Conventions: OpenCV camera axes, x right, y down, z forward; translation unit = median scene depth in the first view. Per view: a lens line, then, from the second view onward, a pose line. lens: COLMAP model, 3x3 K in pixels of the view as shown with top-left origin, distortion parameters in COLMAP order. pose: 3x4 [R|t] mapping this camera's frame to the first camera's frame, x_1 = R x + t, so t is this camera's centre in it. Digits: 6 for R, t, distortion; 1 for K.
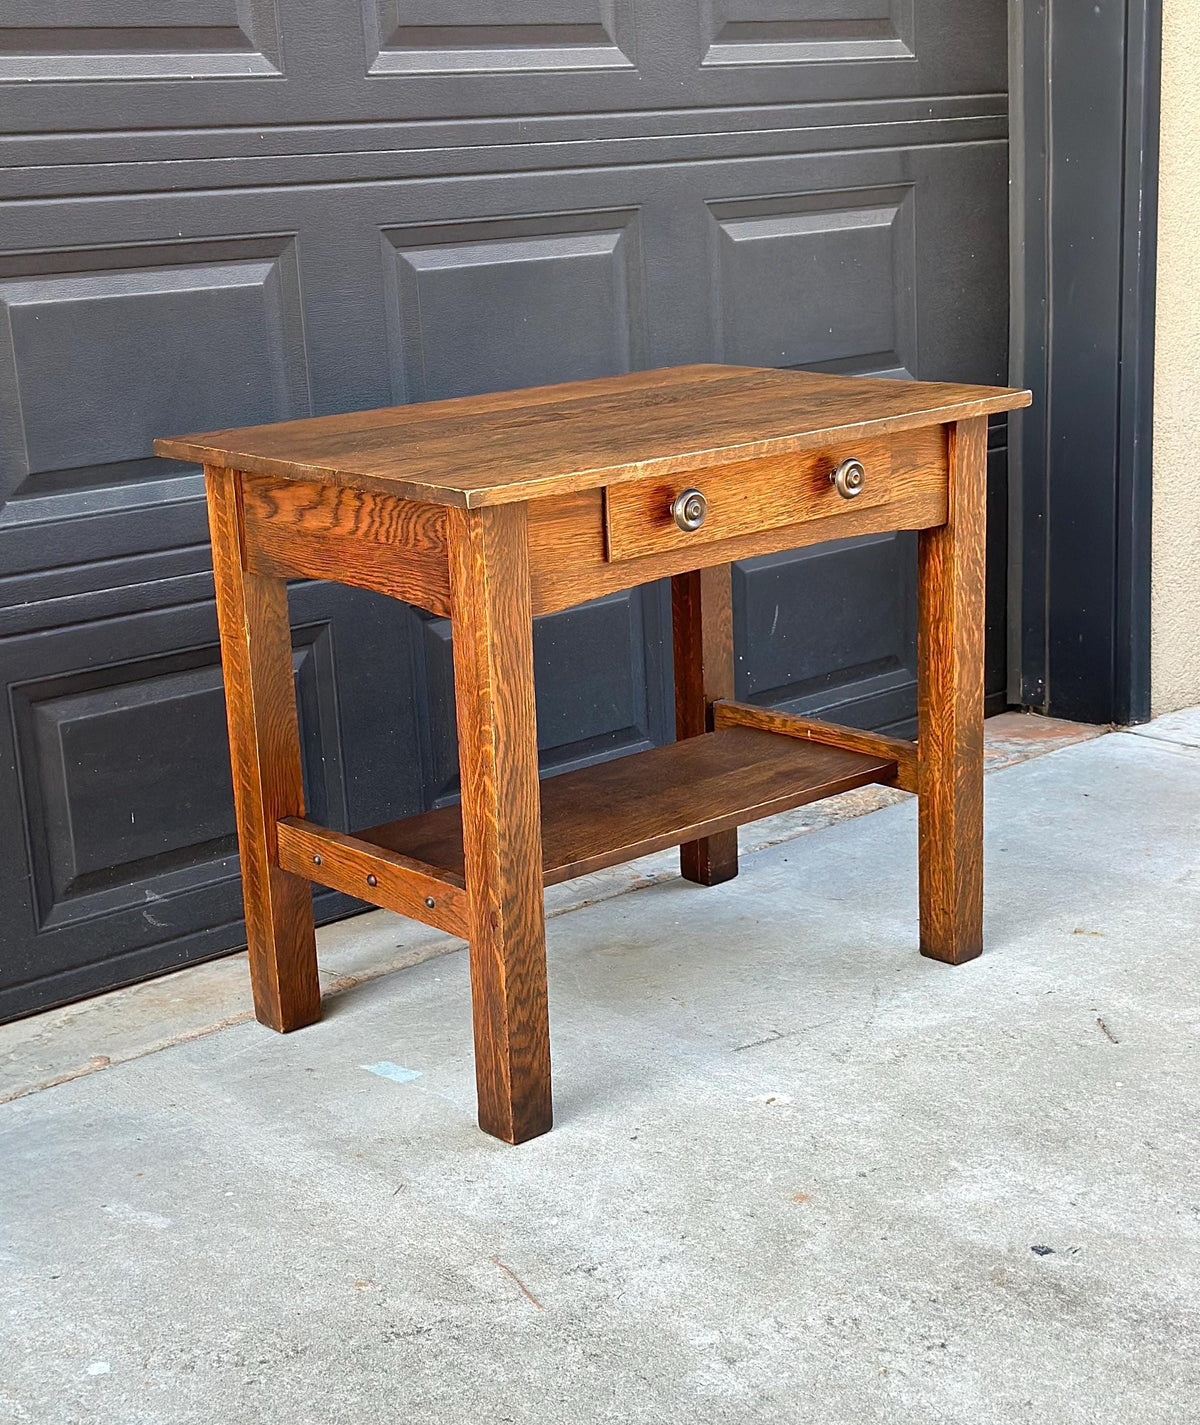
lens RADIAL K [[2328.5, 0, 600.0], [0, 2328.5, 740.2], [0, 0, 1]] dist [0.137081, -0.026543]
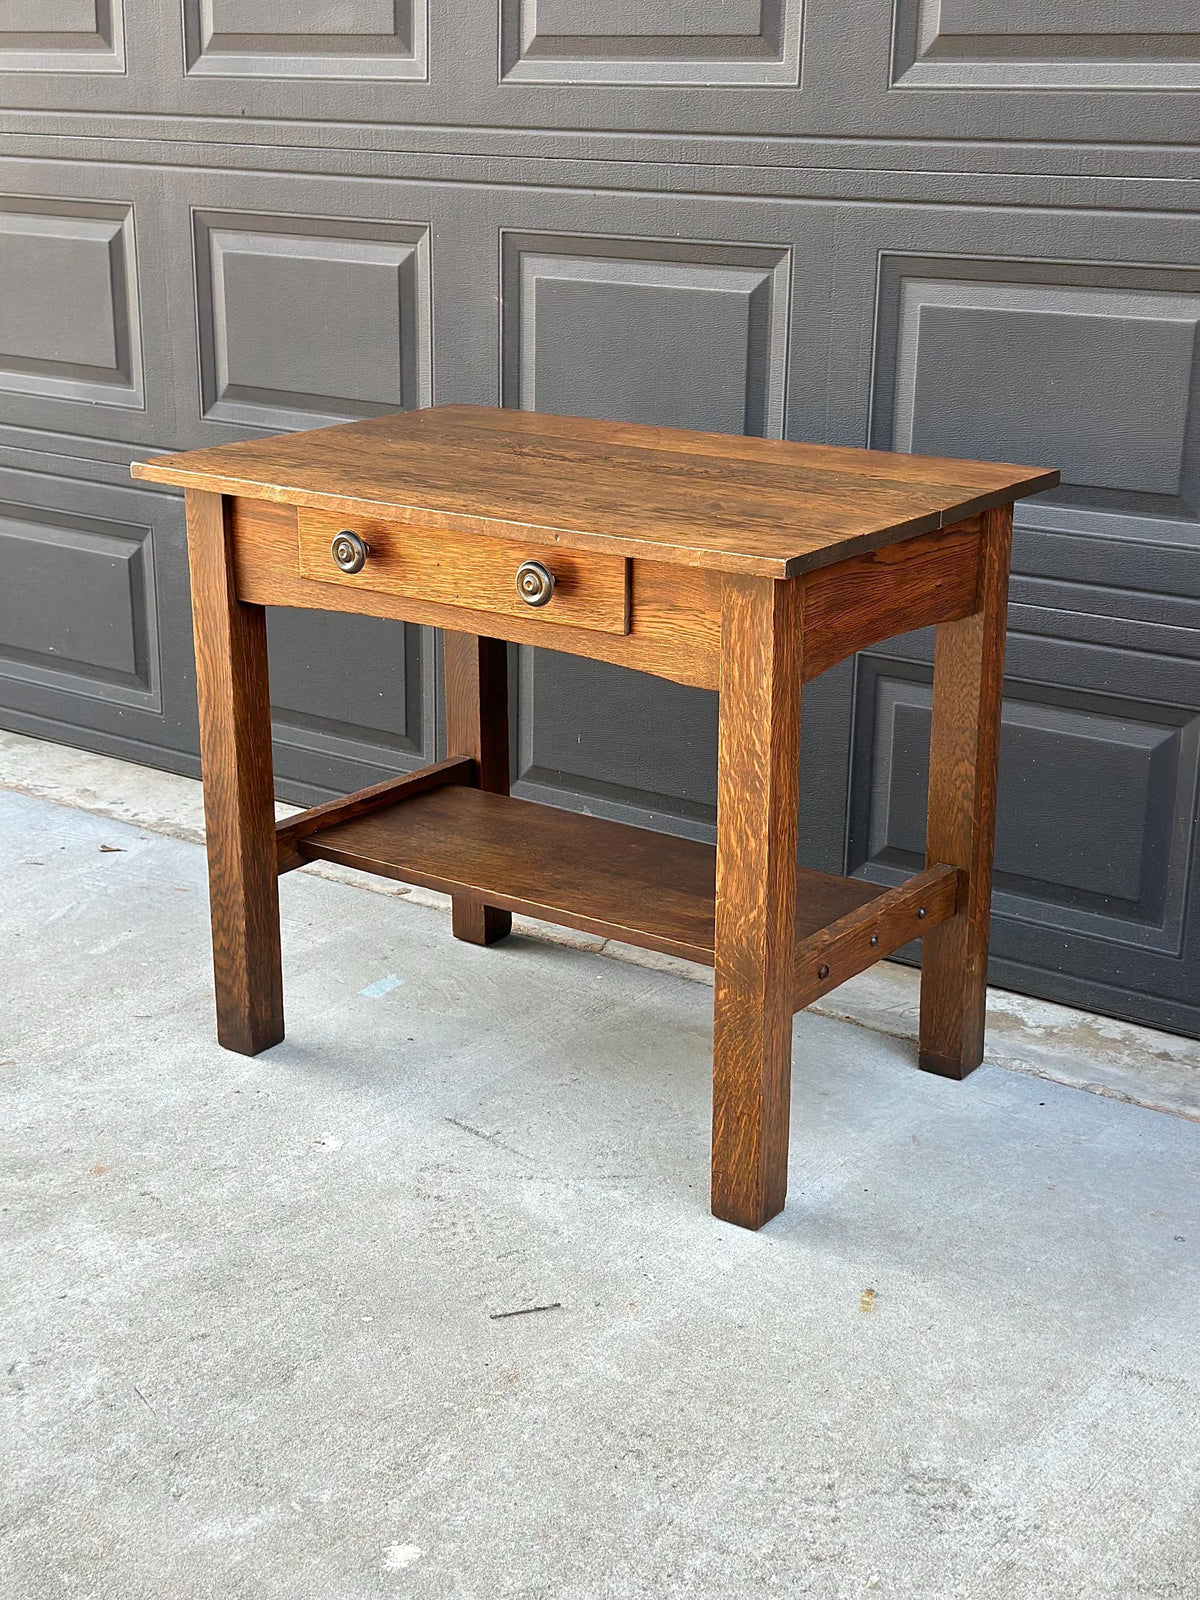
lens RADIAL K [[2234.7, 0, 620.8], [0, 2234.7, 811.4], [0, 0, 1]] dist [0.147217, -0.121221]
pose [[0.216302, 0.346202, -0.912884, 0.862264], [-0.271153, 0.919537, 0.284477, -0.265359], [0.937917, 0.185998, 0.292772, 0.746043]]
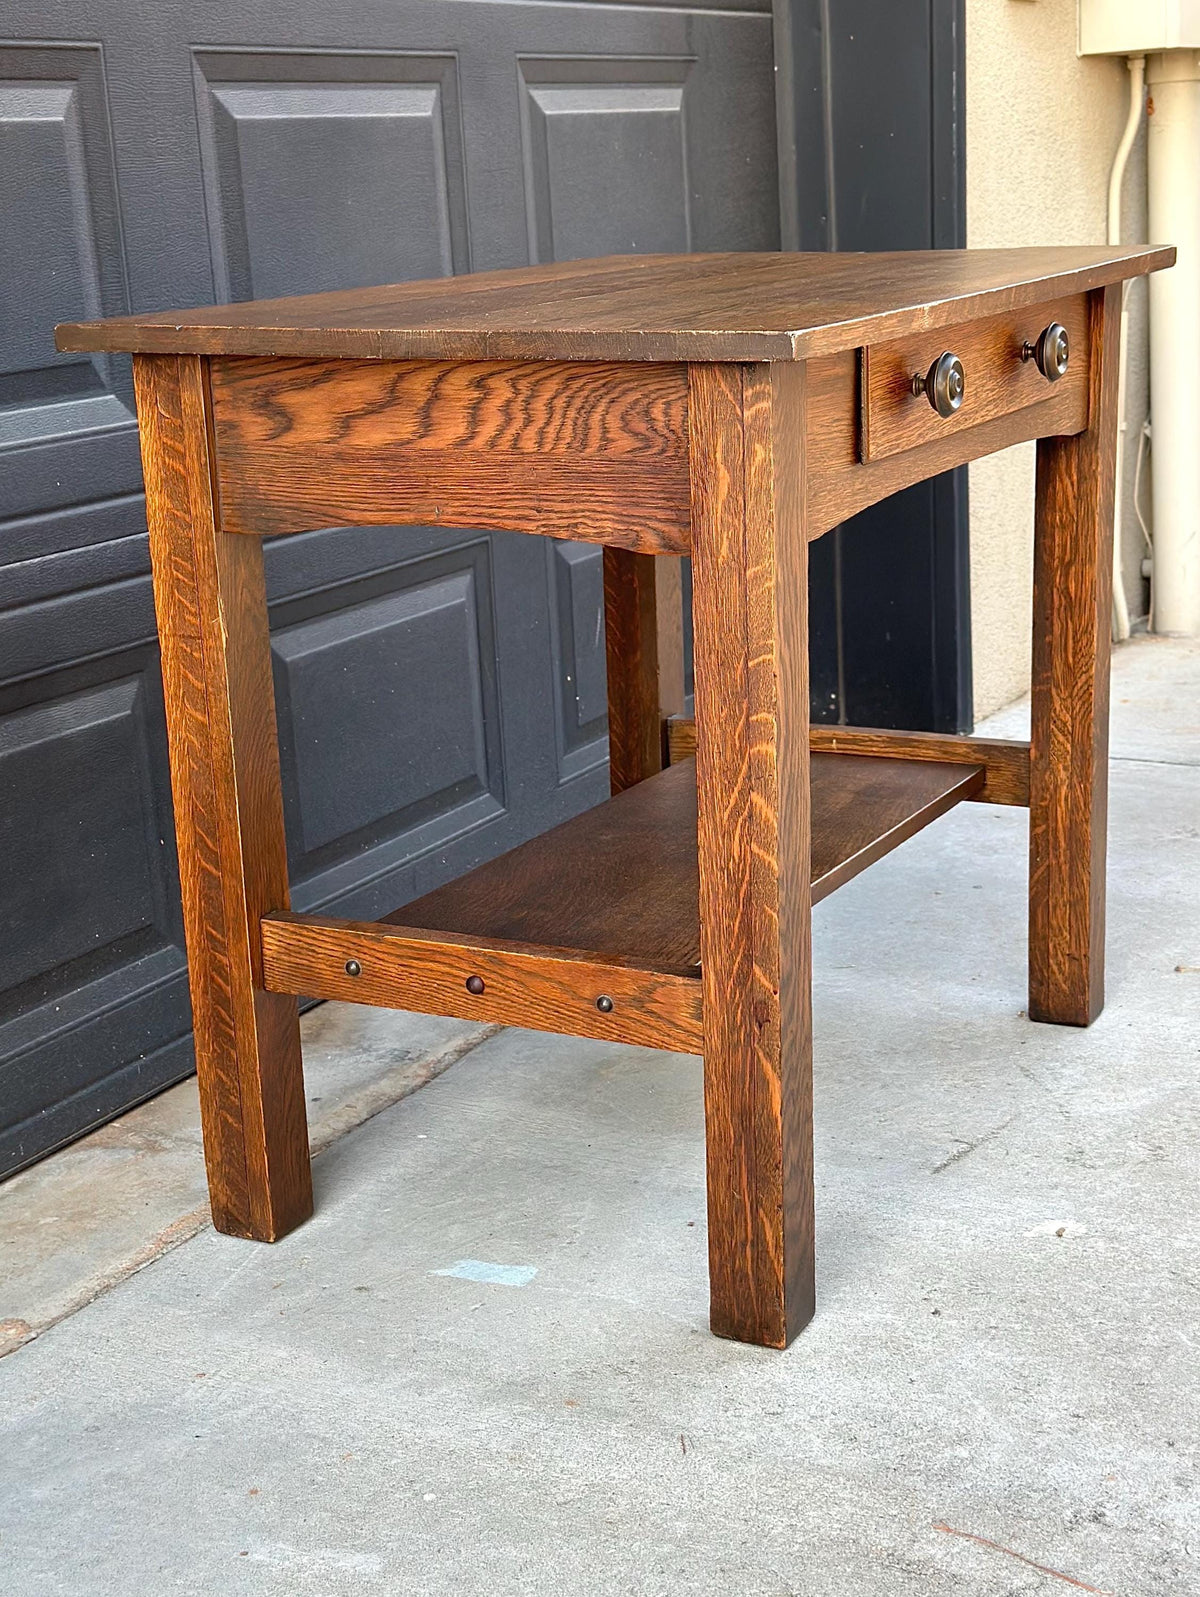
lens RADIAL K [[2526.8, 0, 576.0], [0, 2526.8, 849.1], [0, 0, 1]] dist [0.151277, -0.192313]
pose [[0.936586, -0.092279, 0.338070, -0.287572], [0.095056, 0.995437, 0.008373, 0.017406], [-0.337300, 0.024294, 0.941084, 0.298029]]
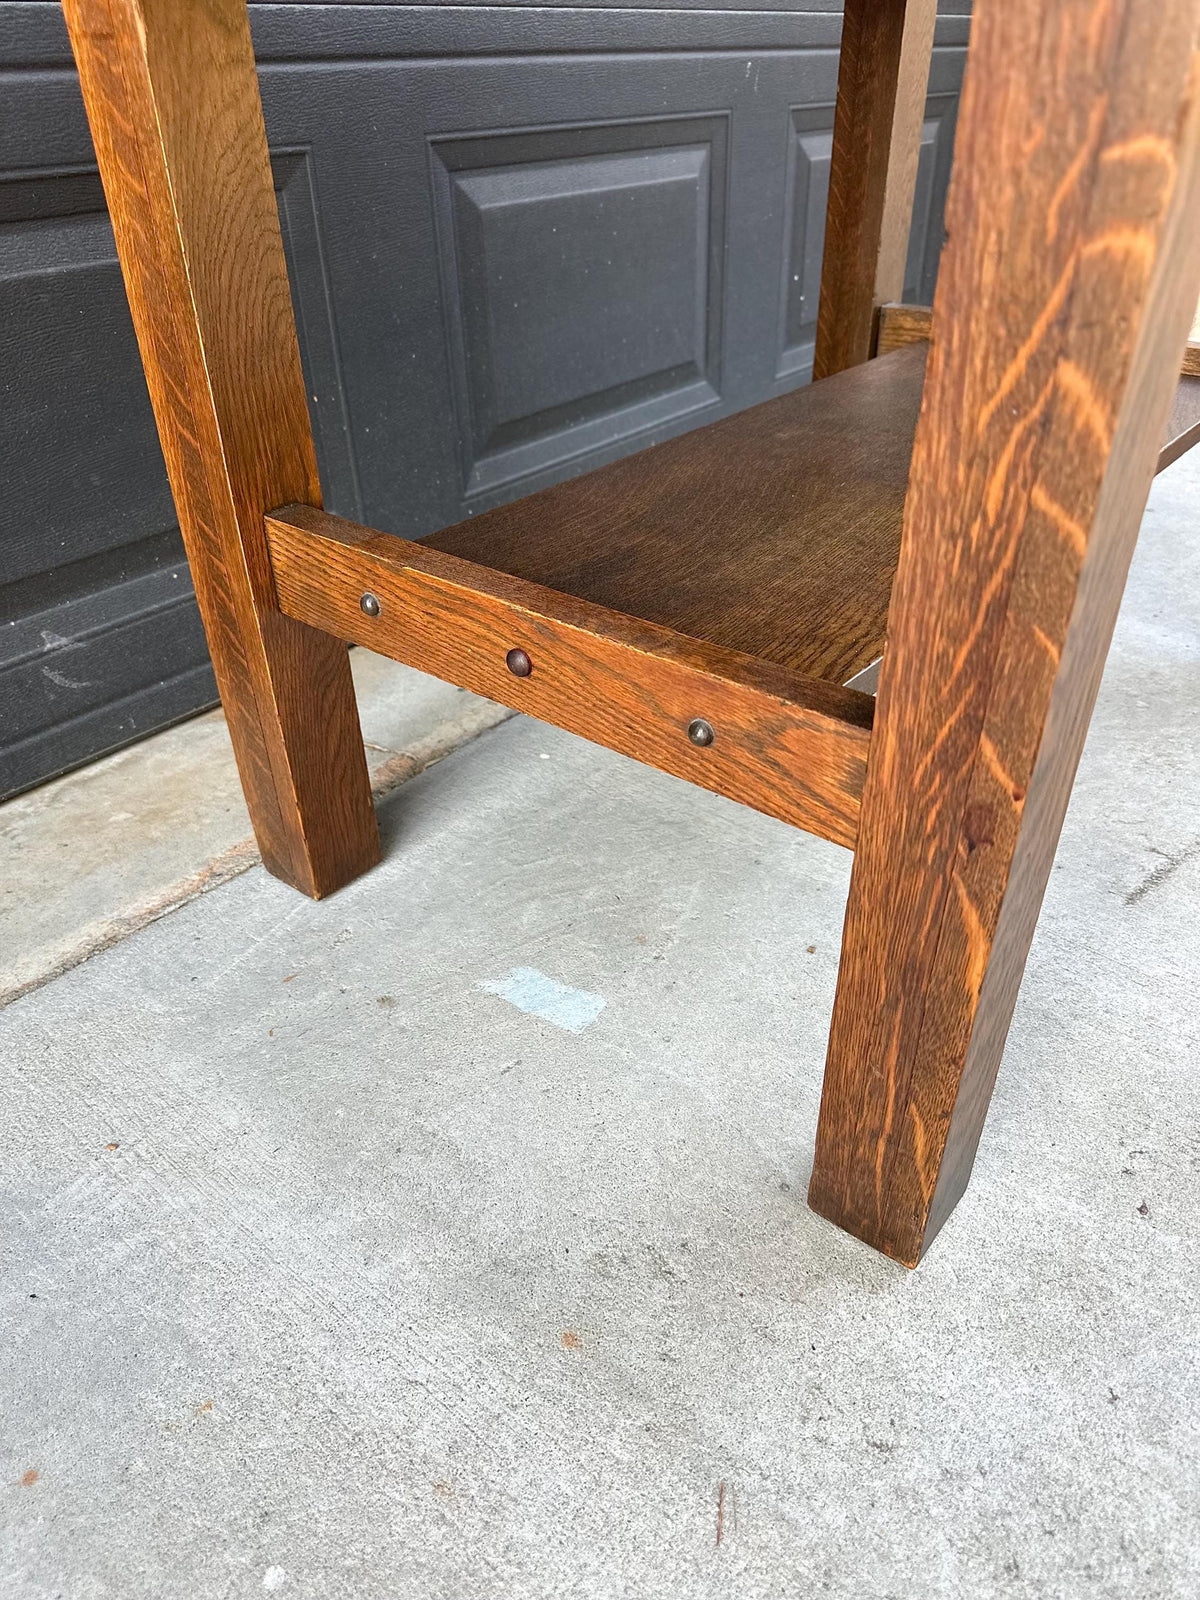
lens RADIAL K [[1143.2, 0, 606.8], [0, 1143.2, 809.2], [0, 0, 1]] dist [0.065085, -0.116106]
pose [[0.985925, -0.067369, 0.153015, -0.107969], [0.015786, 0.948645, 0.315949, 0.018210], [-0.166442, -0.309087, 0.936356, 0.738702]]
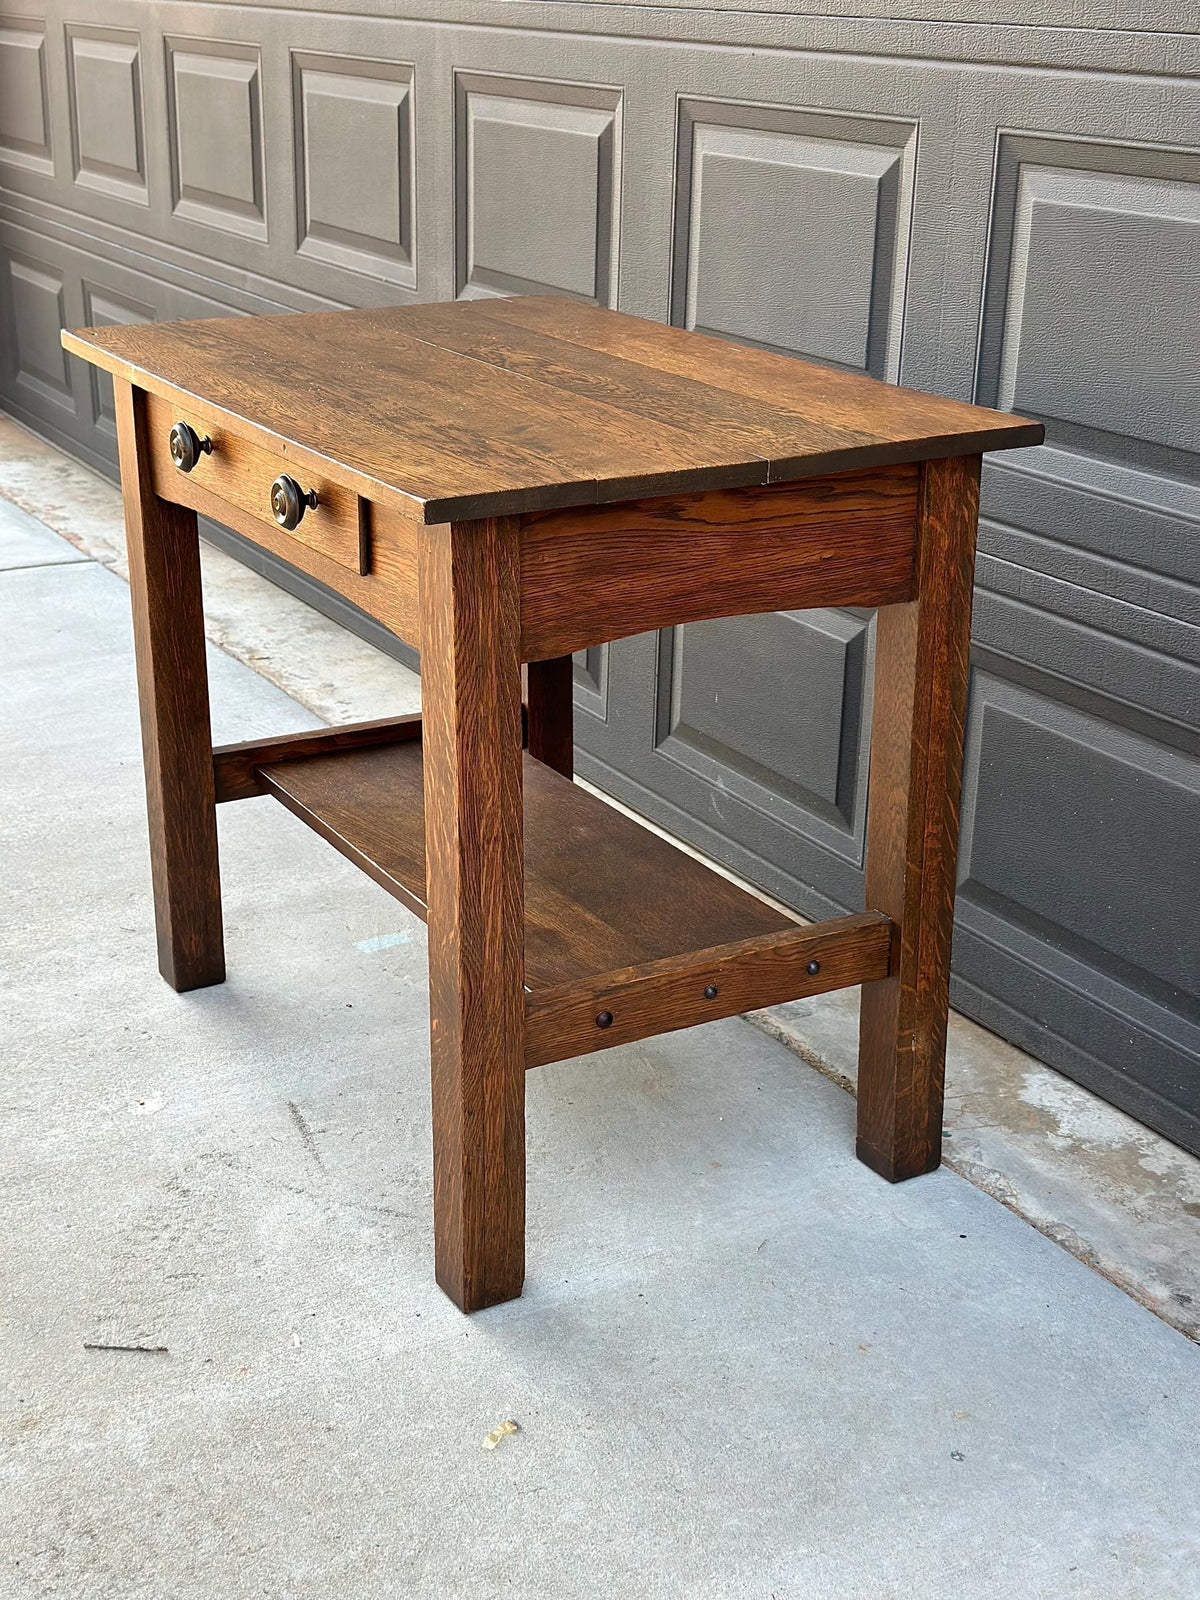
lens RADIAL K [[2233.5, 0, 613.8], [0, 2233.5, 804.6], [0, 0, 1]] dist [0.243334, -0.783194]
pose [[-0.207727, 0.379684, -0.901493, 0.719577], [-0.258488, 0.867530, 0.424942, -0.337166], [0.943416, 0.321297, -0.082065, 1.111500]]
